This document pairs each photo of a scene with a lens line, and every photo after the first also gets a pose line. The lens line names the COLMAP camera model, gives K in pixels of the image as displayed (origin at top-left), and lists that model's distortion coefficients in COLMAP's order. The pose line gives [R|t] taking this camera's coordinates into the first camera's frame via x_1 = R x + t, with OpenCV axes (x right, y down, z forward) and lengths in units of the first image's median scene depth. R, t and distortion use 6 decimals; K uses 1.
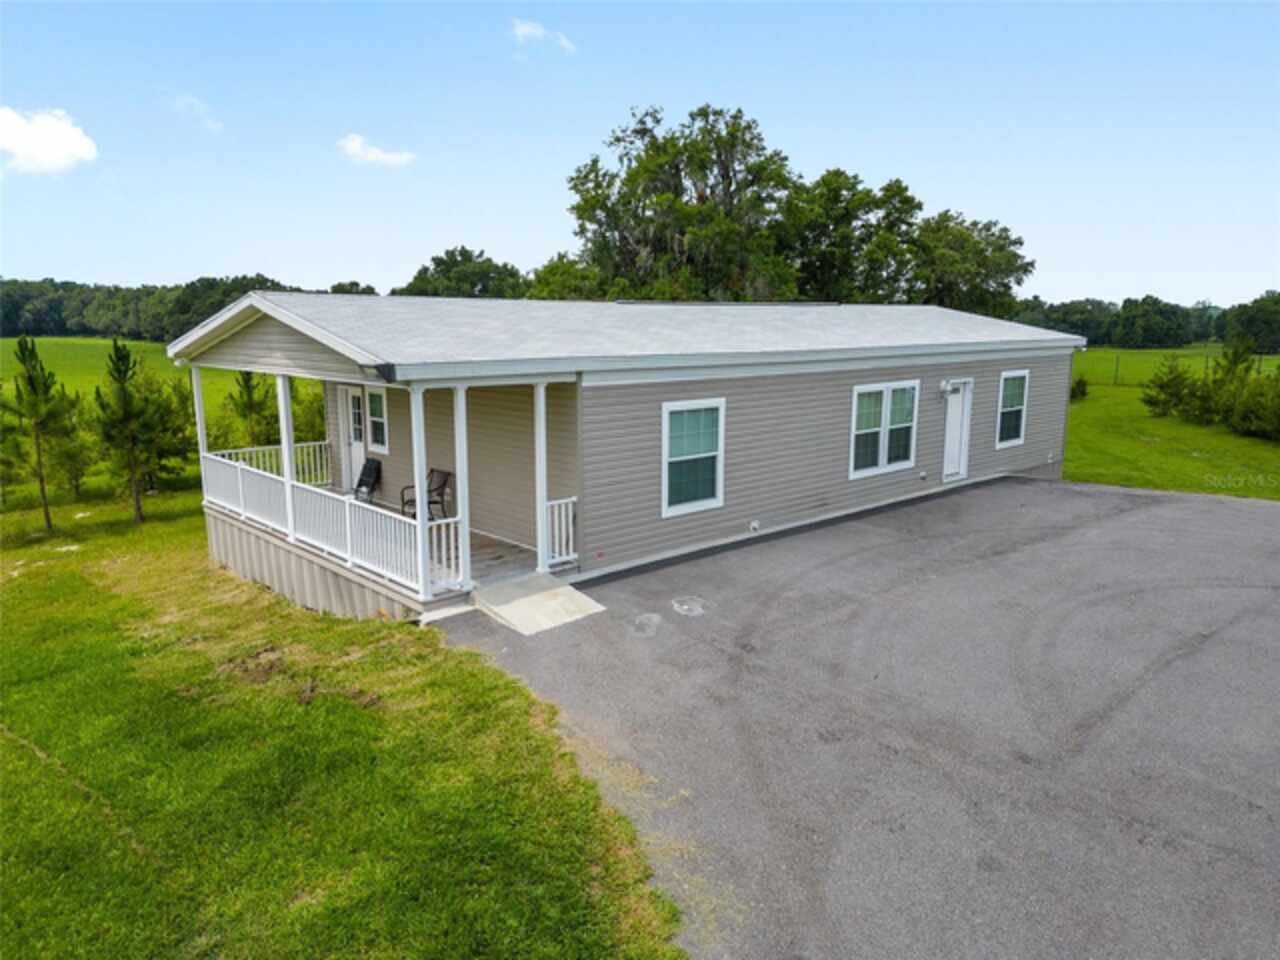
lens RADIAL K [[878.3, 0, 640.0], [0, 878.3, 480.0], [0, 0, 1]] dist [0.032709, -0.004398]
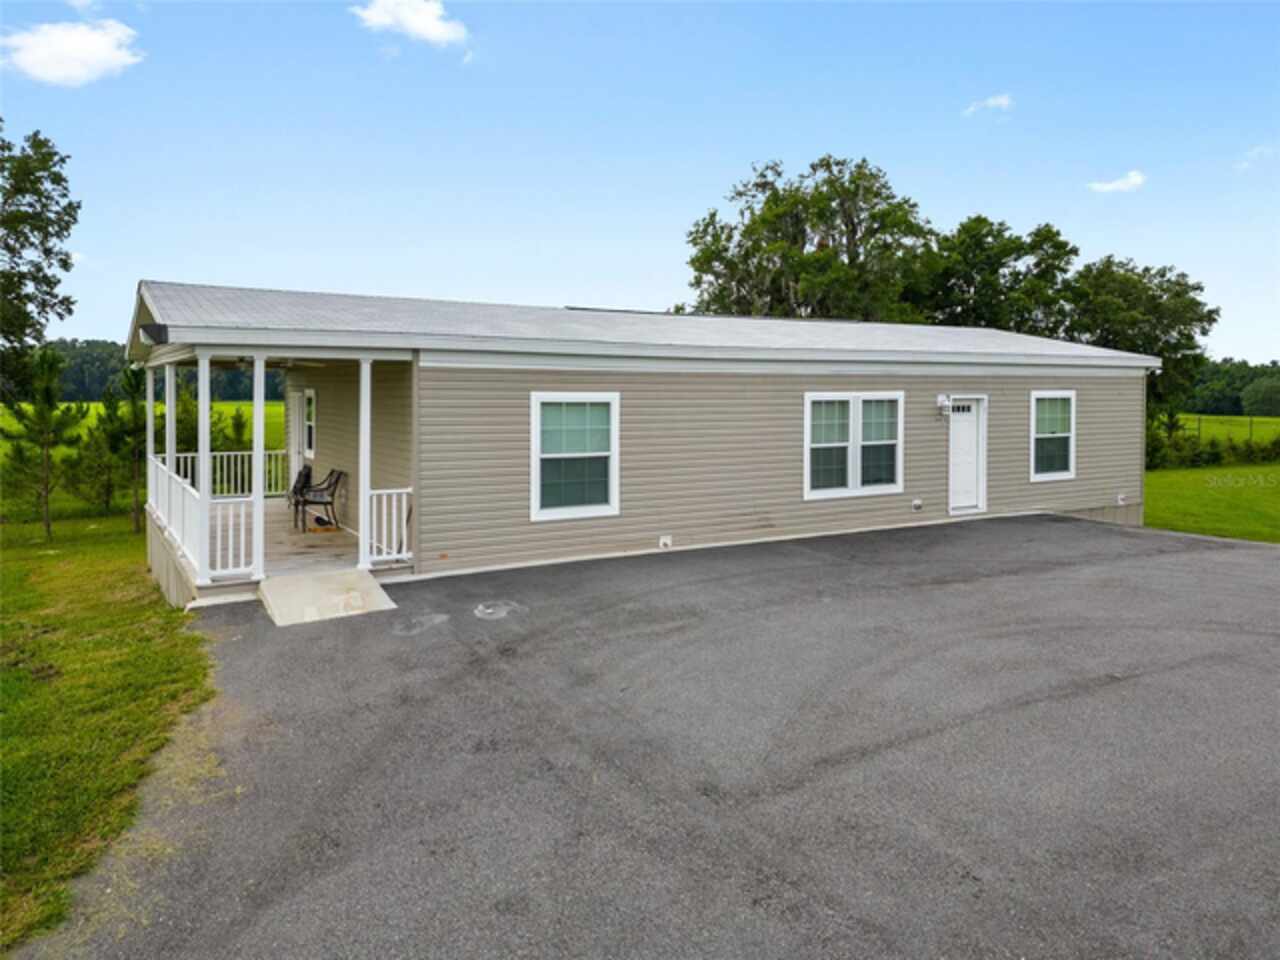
lens RADIAL K [[909.9, 0, 641.3], [0, 909.9, 403.1], [0, 0, 1]] dist [0.068967, -0.079895]
pose [[0.981049, 0.006916, -0.193634, 0.069605], [-0.038436, 0.986449, -0.159505, 0.015171], [0.189907, 0.163925, 0.968021, 0.022944]]
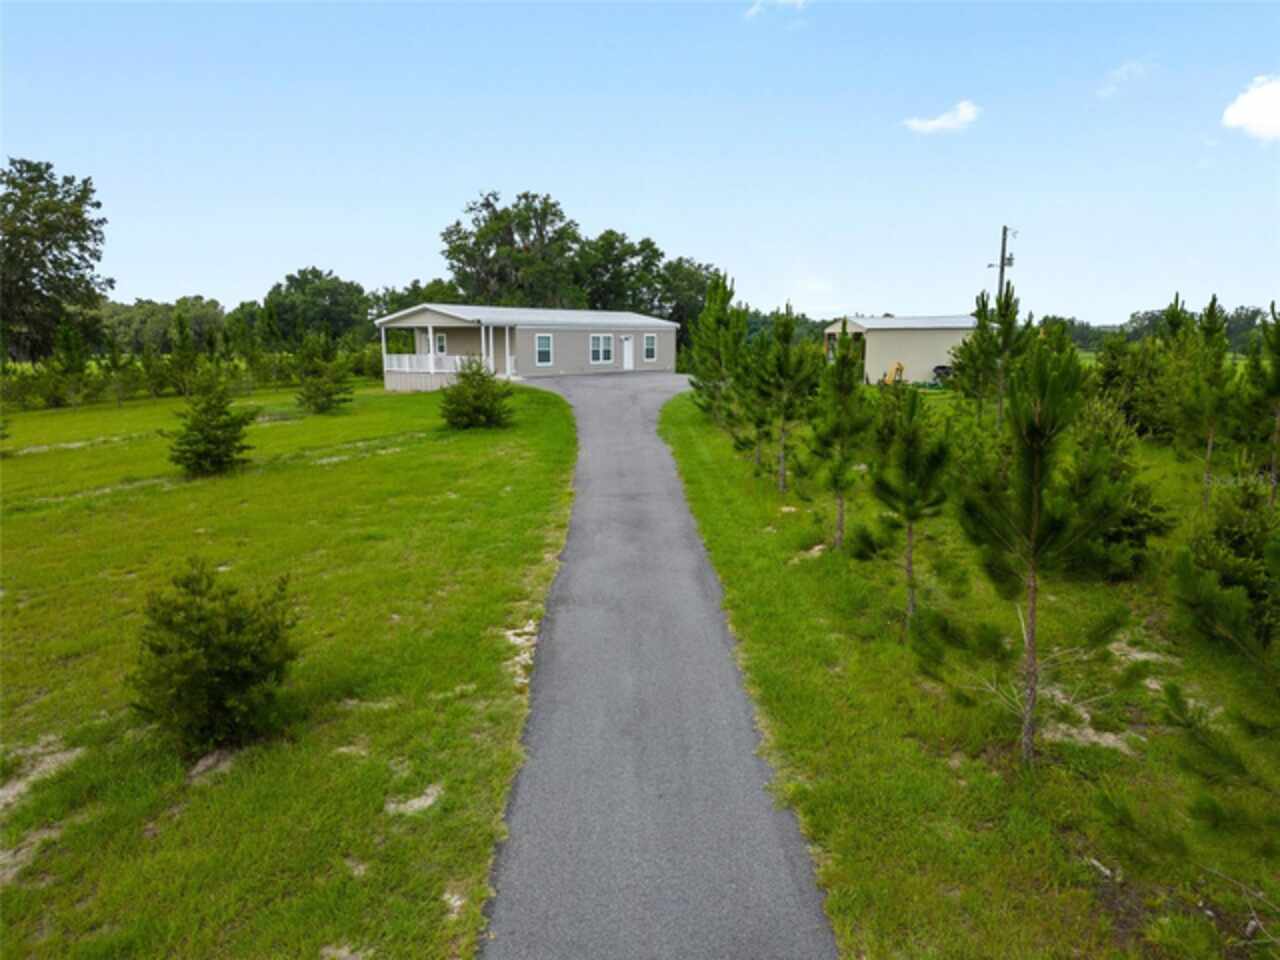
lens RADIAL K [[875.3, 0, 642.0], [0, 875.3, 498.5], [0, 0, 1]] dist [0.000454, -0.001718]
pose [[0.977396, -0.035851, 0.208356, -0.073012], [0.035146, 0.999357, 0.007085, 0.131892], [-0.208476, 0.000398, 0.978027, -0.602902]]
